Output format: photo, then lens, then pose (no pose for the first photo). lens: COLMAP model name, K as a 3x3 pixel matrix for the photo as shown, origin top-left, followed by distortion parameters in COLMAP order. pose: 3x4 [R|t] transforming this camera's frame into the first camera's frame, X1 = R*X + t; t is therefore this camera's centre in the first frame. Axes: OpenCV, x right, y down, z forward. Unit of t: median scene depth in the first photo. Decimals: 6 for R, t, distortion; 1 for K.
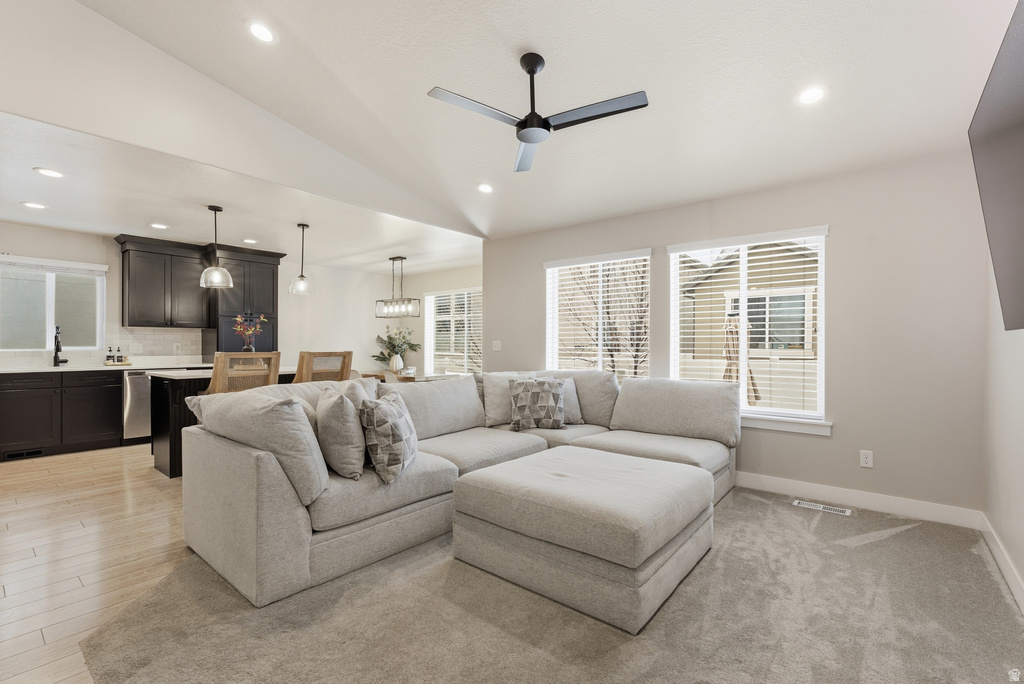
lens RADIAL K [[454.5, 0, 511.2], [0, 454.5, 346.4], [0, 0, 1]] dist [-0.009486, 0.002174]
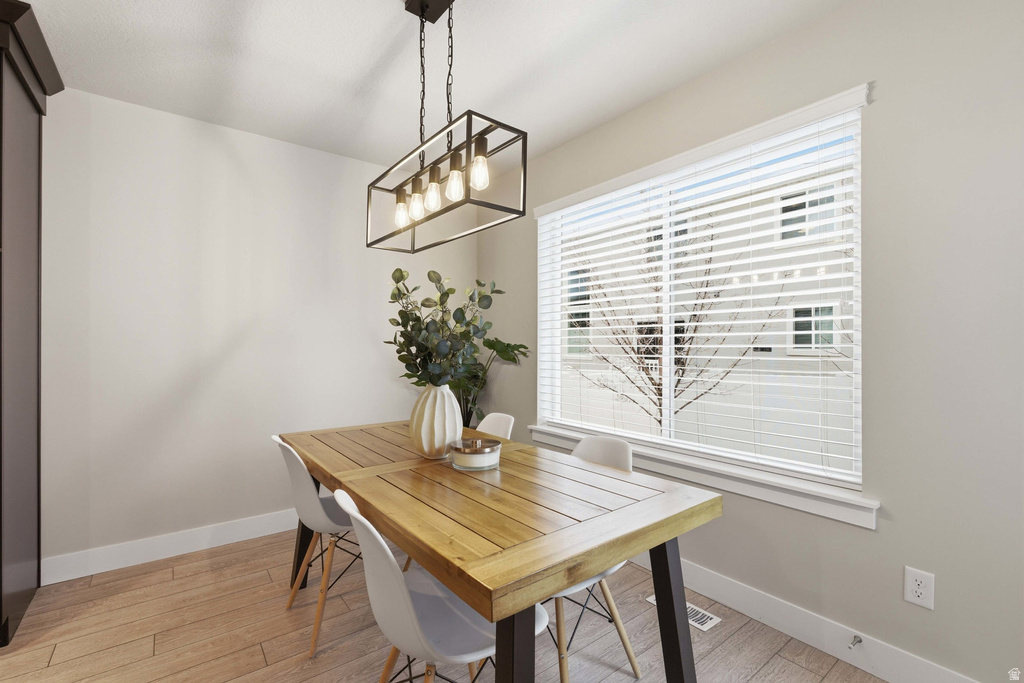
lens RADIAL K [[454.5, 0, 507.3], [0, 454.5, 344.7], [0, 0, 1]] dist [-0.009486, 0.002174]
pose [[0.972140, -0.000832, -0.234399, -0.189778], [0.000292, 0.999997, -0.002337, -0.005633], [0.234400, 0.002203, 0.972138, 0.938764]]
